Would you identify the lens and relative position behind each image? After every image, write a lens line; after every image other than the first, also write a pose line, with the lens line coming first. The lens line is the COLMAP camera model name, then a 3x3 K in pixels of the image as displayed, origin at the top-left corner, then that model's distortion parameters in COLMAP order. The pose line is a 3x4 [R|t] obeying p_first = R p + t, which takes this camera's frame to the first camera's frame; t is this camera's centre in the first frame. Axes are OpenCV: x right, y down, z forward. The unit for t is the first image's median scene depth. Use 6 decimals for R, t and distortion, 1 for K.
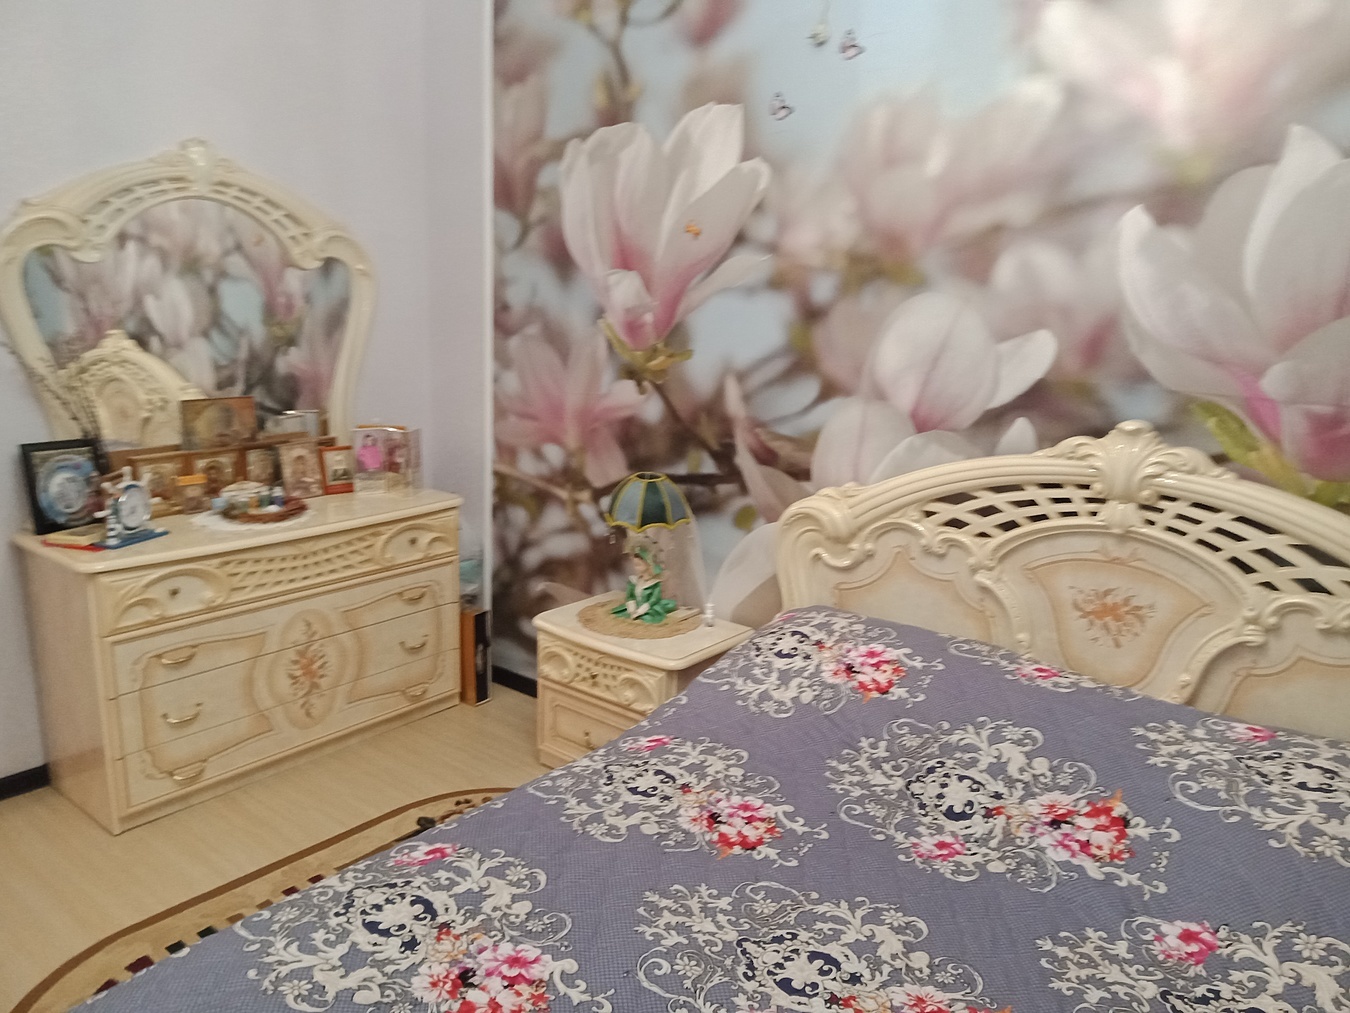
lens RADIAL K [[972.4, 0, 669.6], [0, 972.4, 503.2], [0, 0, 1]] dist [0.064697, -0.092923]
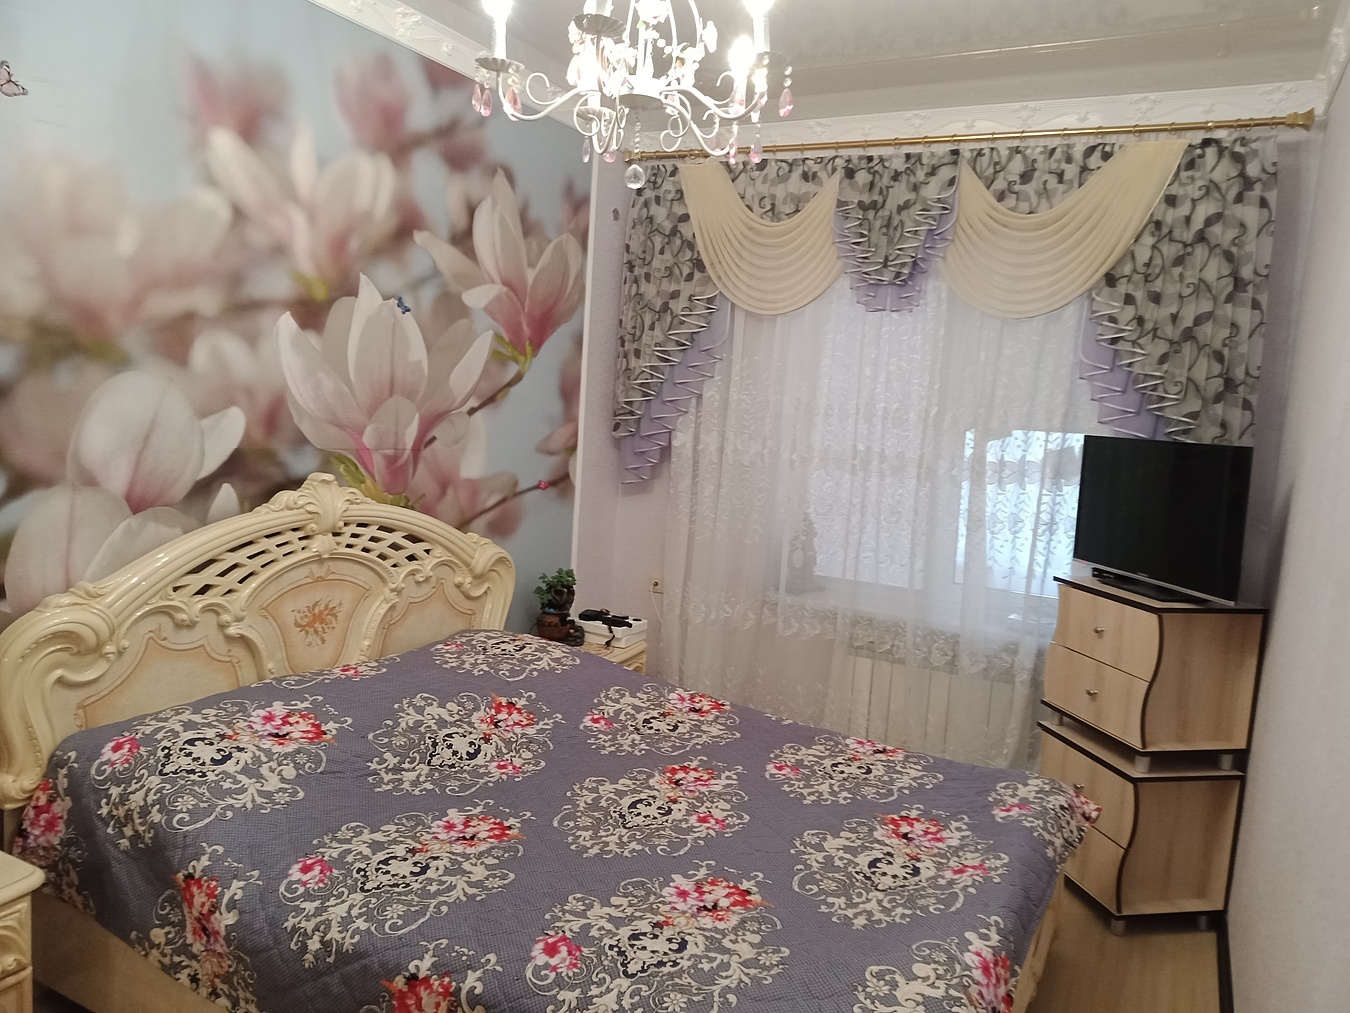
lens RADIAL K [[972.4, 0, 681.8], [0, 972.4, 511.5], [0, 0, 1]] dist [0.064697, -0.092923]
pose [[-0.185210, -0.151915, 0.970886, -0.855738], [0.137529, 0.974249, 0.178676, -0.188204], [-0.973028, 0.166618, -0.159548, 0.679811]]
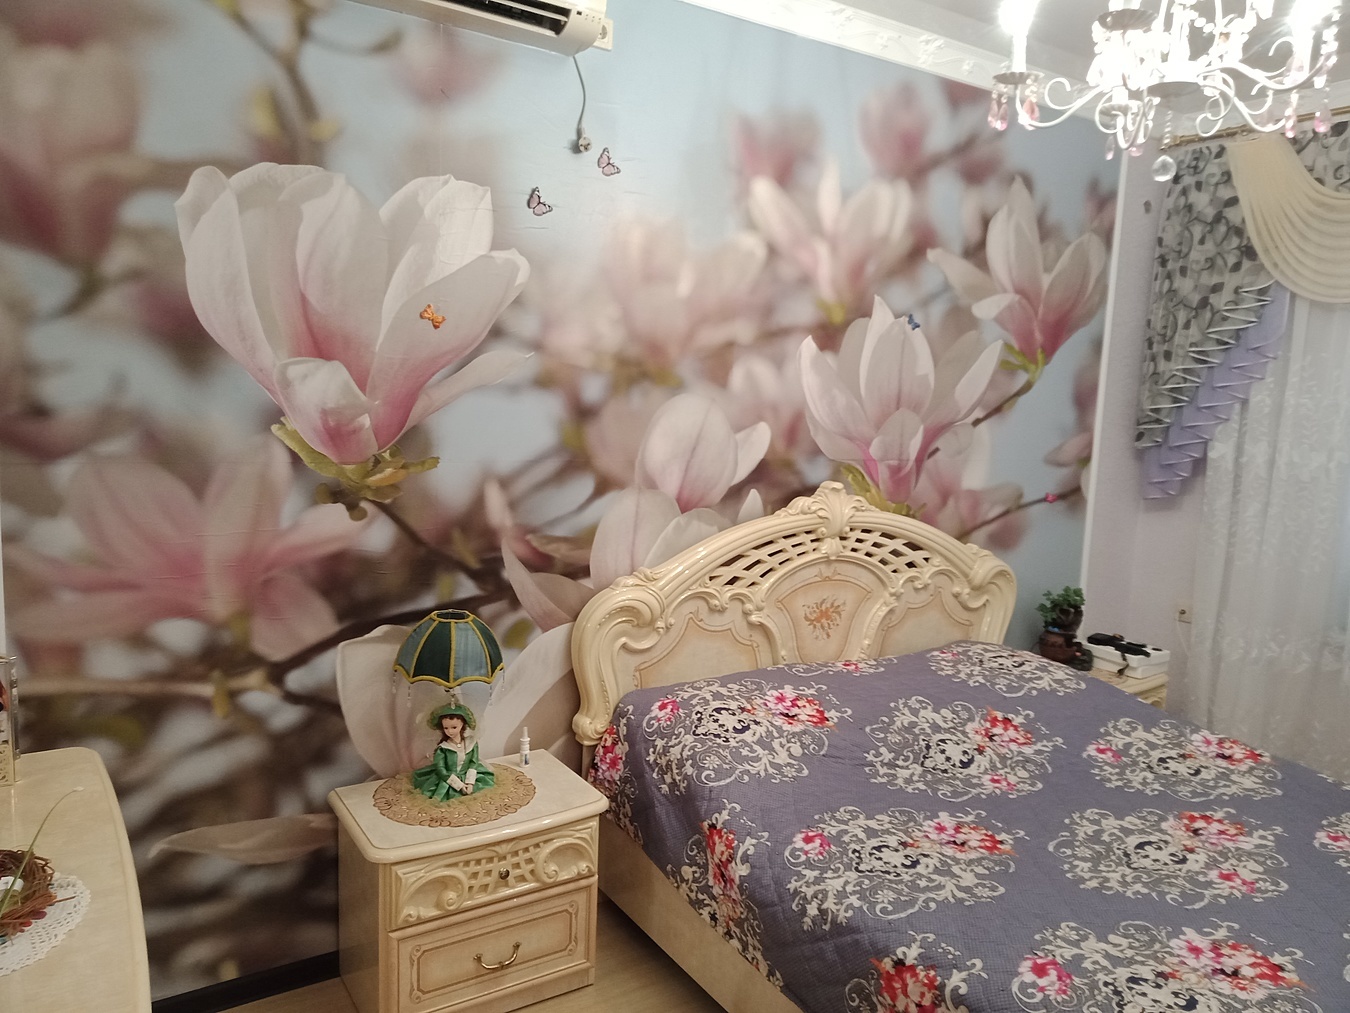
lens RADIAL K [[972.4, 0, 677.2], [0, 972.4, 502.6], [0, 0, 1]] dist [0.064697, -0.092923]
pose [[0.317254, -0.129115, 0.939510, -0.891141], [0.170317, 0.982338, 0.077489, -0.188349], [-0.932921, 0.135431, 0.333641, 0.673363]]
